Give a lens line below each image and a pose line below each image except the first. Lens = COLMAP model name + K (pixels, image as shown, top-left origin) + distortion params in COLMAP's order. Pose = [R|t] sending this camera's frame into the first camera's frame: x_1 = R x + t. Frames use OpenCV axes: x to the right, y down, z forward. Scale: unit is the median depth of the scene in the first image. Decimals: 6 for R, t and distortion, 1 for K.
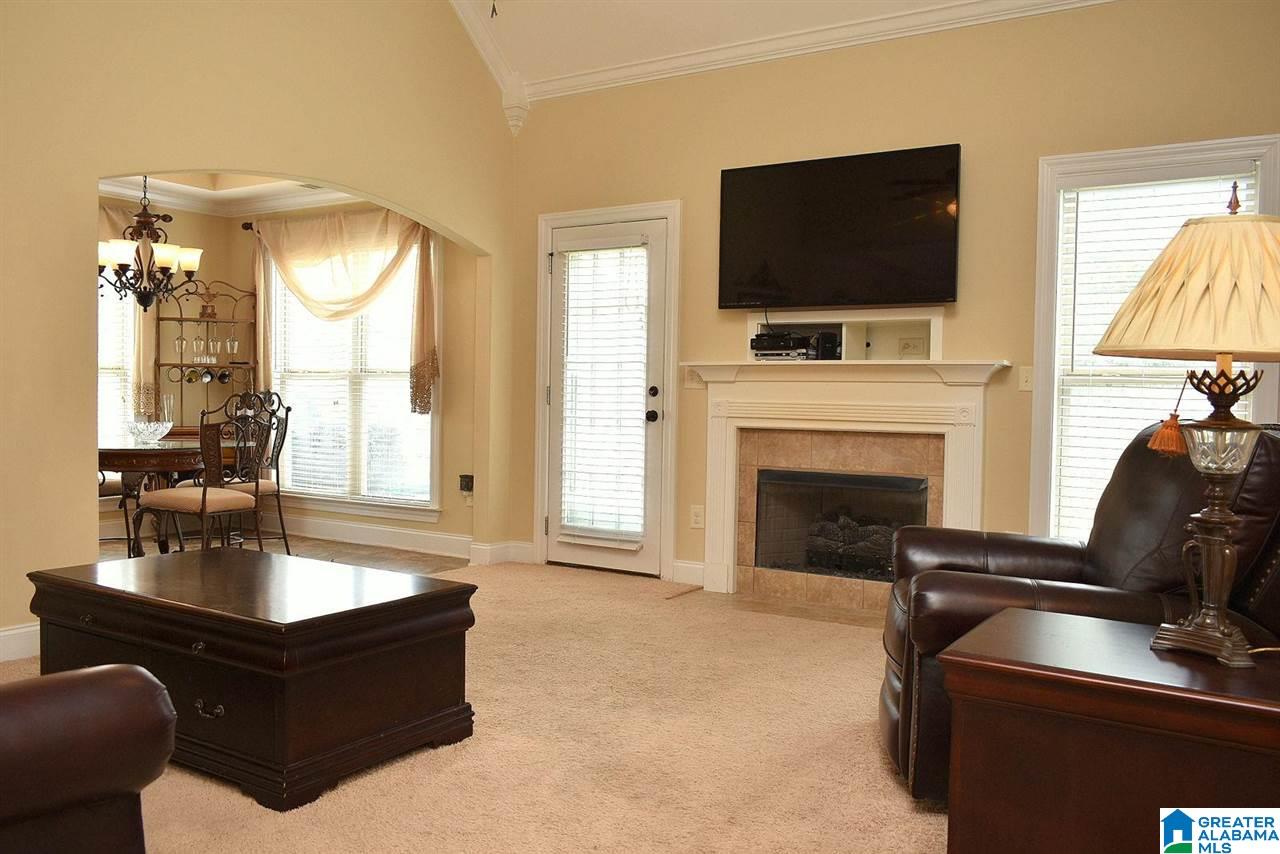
lens RADIAL K [[987.4, 0, 640.3], [0, 987.4, 428.5], [0, 0, 1]] dist [-0.030810, 0.013316]
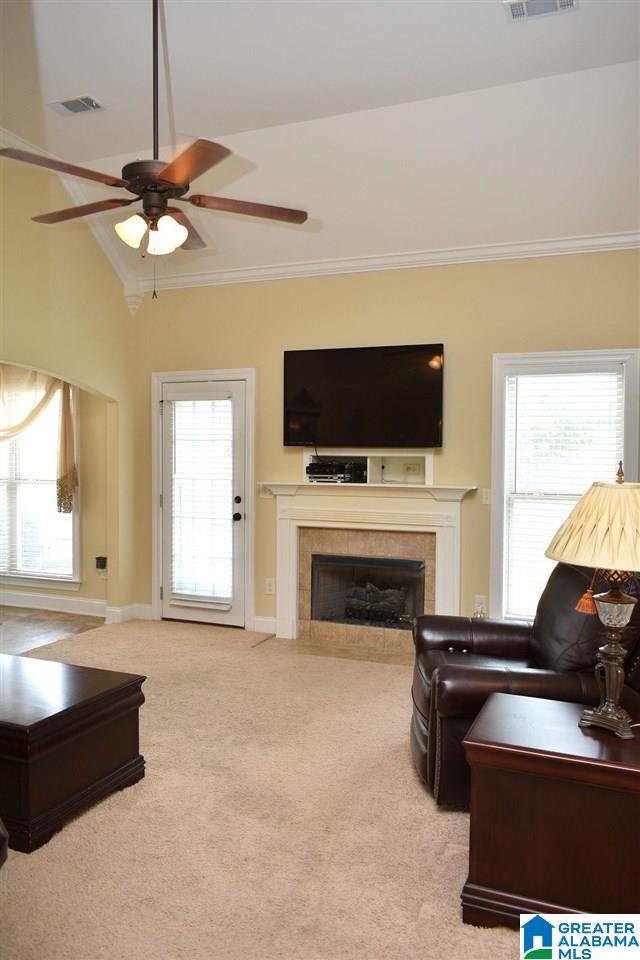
lens RADIAL K [[740.6, 0, 307.1], [0, 740.6, 449.5], [0, 0, 1]] dist [-0.030810, 0.013316]
pose [[0.985994, -0.016704, 0.165943, -0.077041], [0.016833, 0.999858, 0.000630, -0.130457], [-0.165930, 0.002172, 0.986135, -0.098450]]
